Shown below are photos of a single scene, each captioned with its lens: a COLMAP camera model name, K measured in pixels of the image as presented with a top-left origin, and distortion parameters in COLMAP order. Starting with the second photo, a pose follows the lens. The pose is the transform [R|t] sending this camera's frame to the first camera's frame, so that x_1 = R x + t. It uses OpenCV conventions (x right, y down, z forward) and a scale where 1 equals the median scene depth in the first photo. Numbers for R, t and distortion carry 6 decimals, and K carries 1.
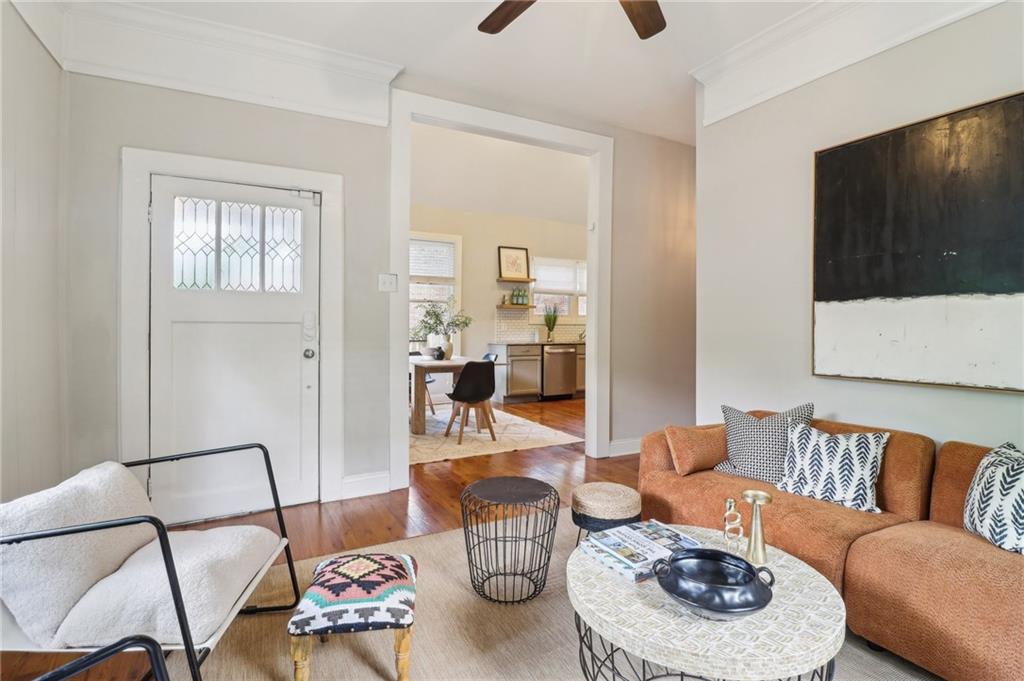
lens RADIAL K [[494.6, 0, 511.3], [0, 494.6, 341.7], [0, 0, 1]] dist [0.009206, -0.014384]
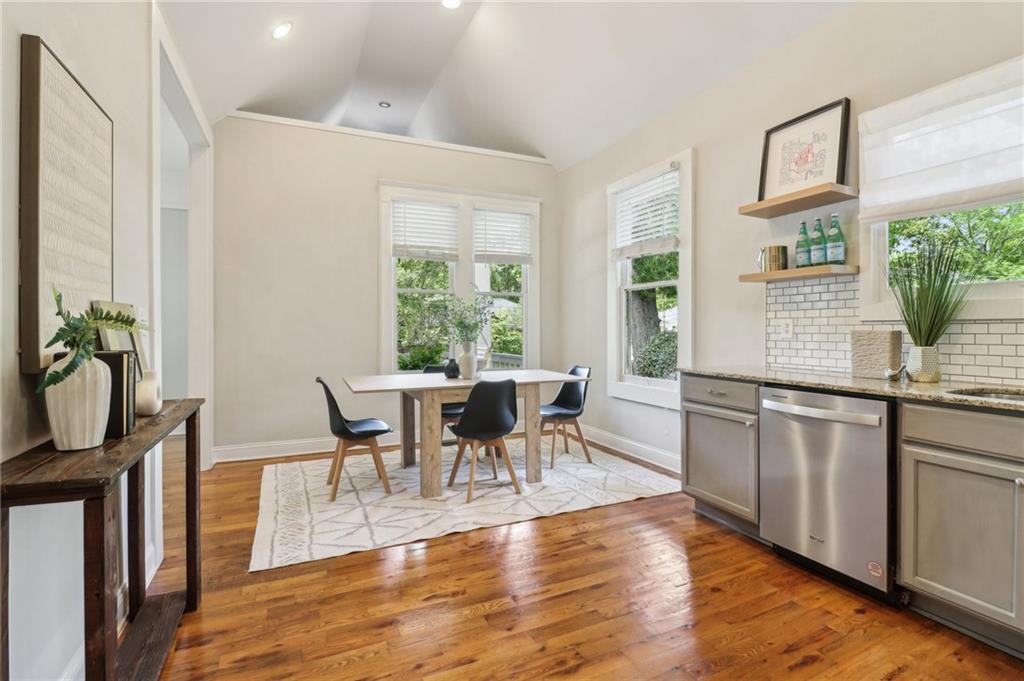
lens RADIAL K [[494.6, 0, 516.3], [0, 494.6, 324.7], [0, 0, 1]] dist [0.009206, -0.014384]
pose [[-0.058806, -0.013045, -0.998184, 0.415644], [-0.025111, 0.999618, -0.011584, -0.025461], [0.997954, 0.024384, -0.059111, 0.870890]]
